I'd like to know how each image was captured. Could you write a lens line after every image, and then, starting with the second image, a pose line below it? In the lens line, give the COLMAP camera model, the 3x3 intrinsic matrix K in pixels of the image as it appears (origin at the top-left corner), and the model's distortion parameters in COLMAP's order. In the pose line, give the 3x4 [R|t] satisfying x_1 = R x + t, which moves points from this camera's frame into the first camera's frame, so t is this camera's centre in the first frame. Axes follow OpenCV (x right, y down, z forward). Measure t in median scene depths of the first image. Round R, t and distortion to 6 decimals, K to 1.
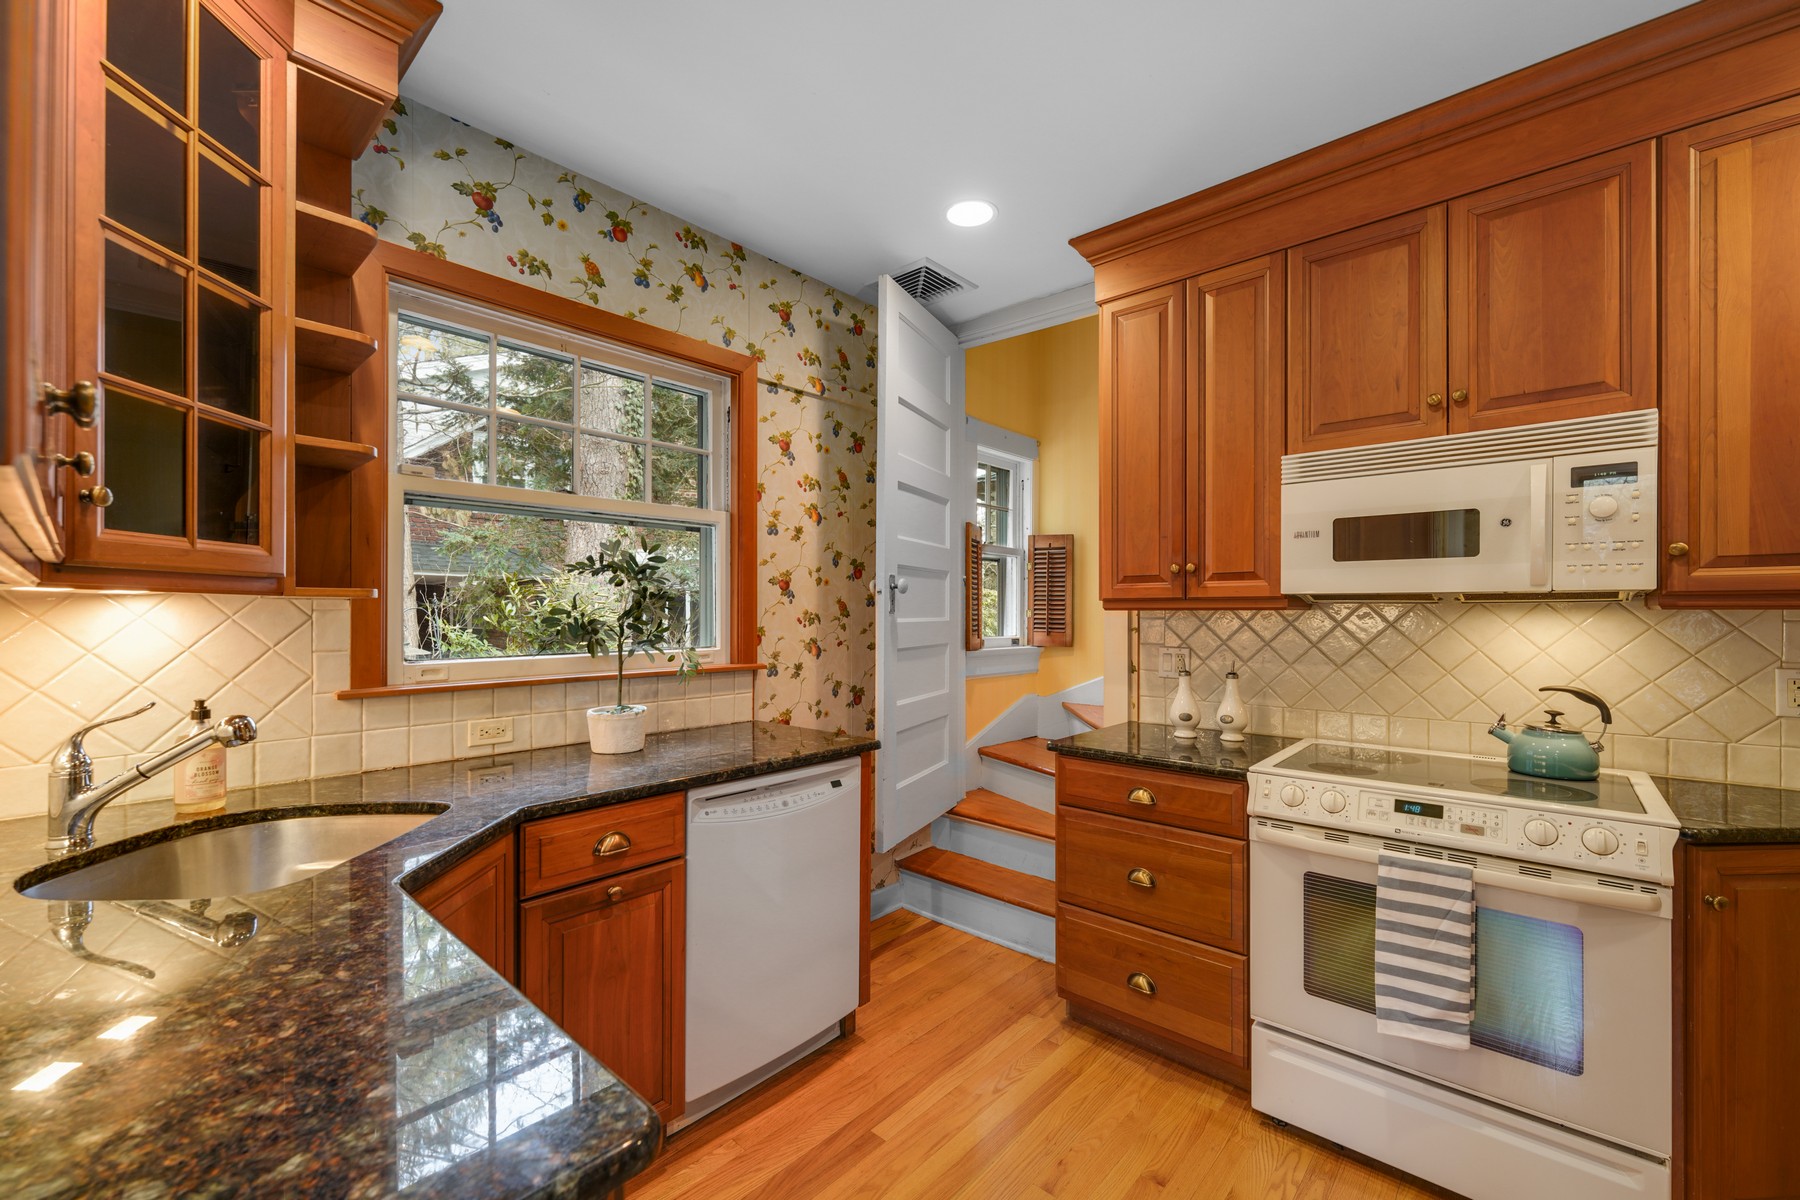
lens RADIAL K [[737.4, 0, 903.1], [0, 737.4, 614.9], [0, 0, 1]] dist [-0.002567, -0.000355]
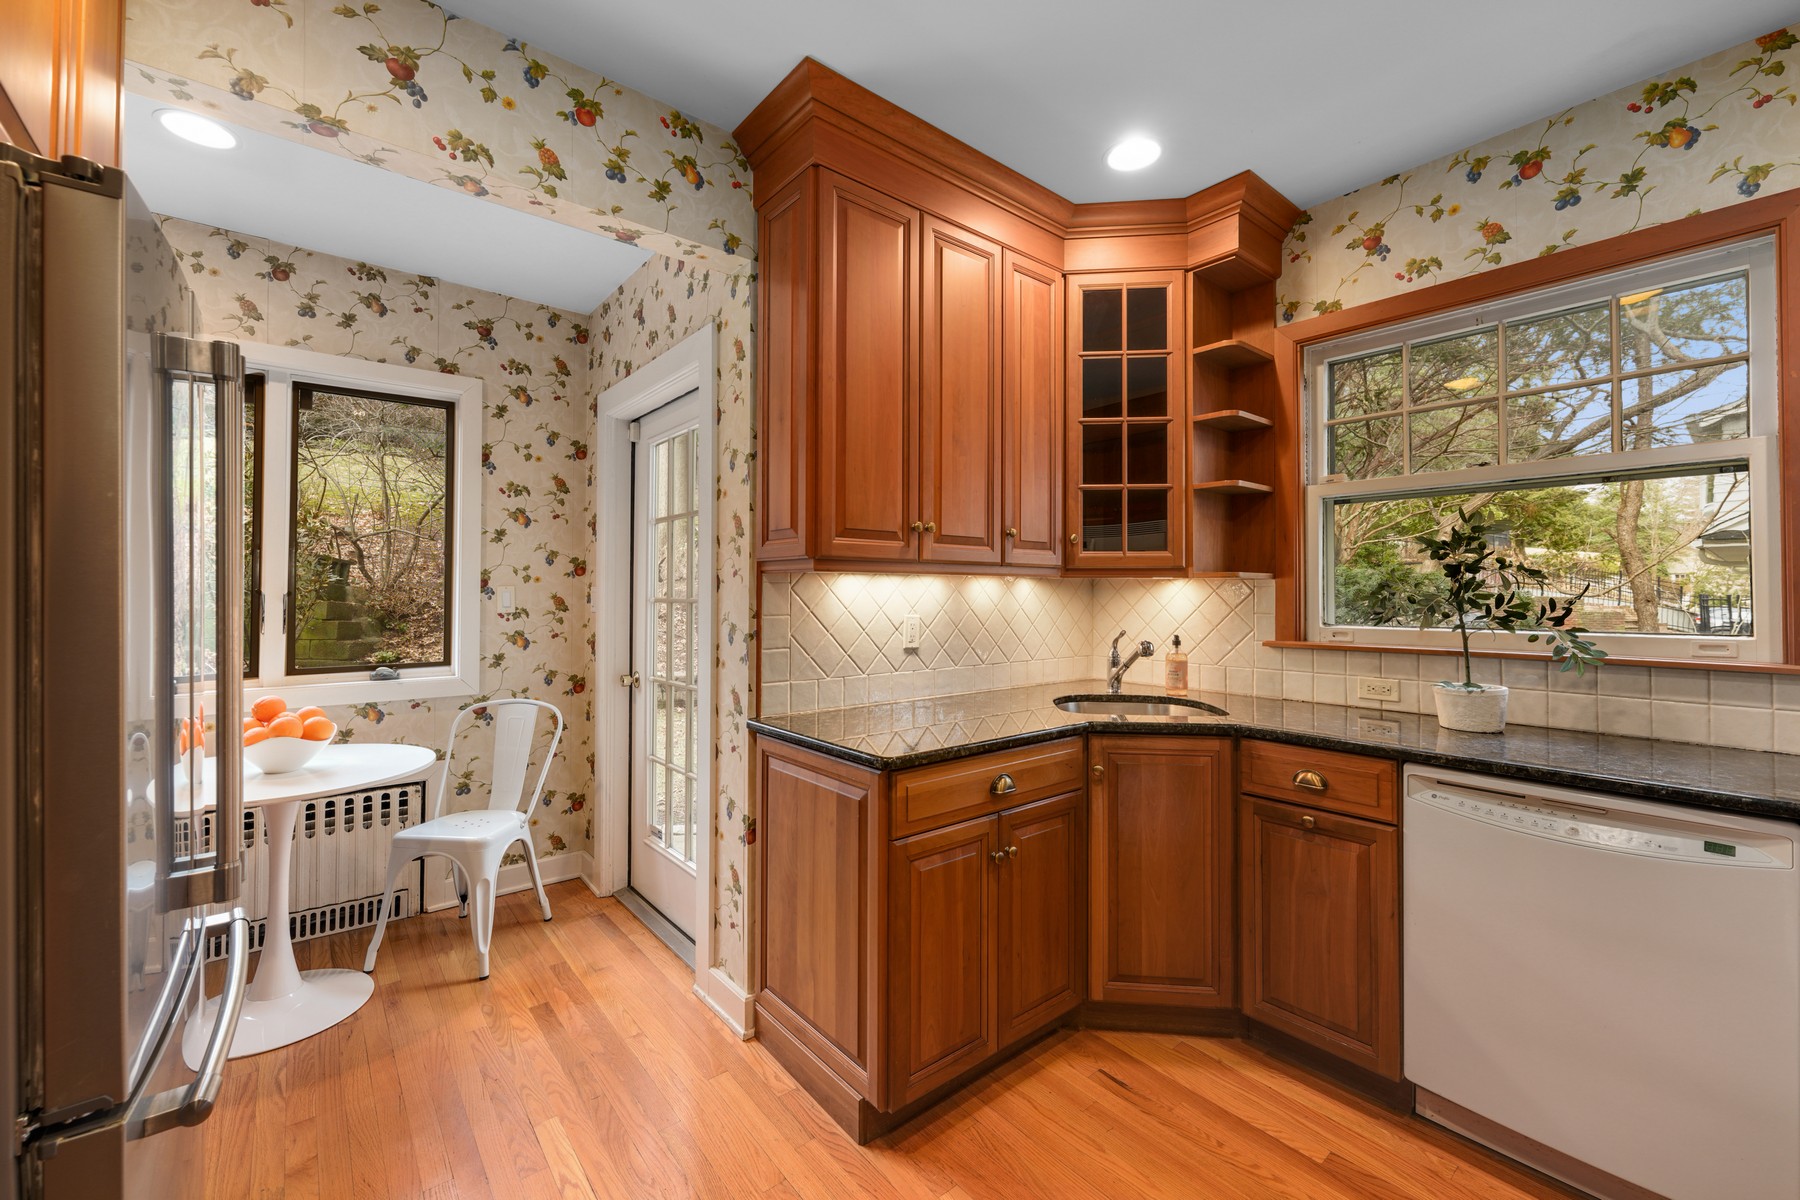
lens RADIAL K [[737.4, 0, 903.0], [0, 737.4, 588.3], [0, 0, 1]] dist [-0.002567, -0.000355]
pose [[-0.147442, -0.009442, -0.989026, 0.729110], [-0.004898, 0.999949, -0.008816, 0.012583], [0.989059, 0.003545, -0.147481, 0.434550]]
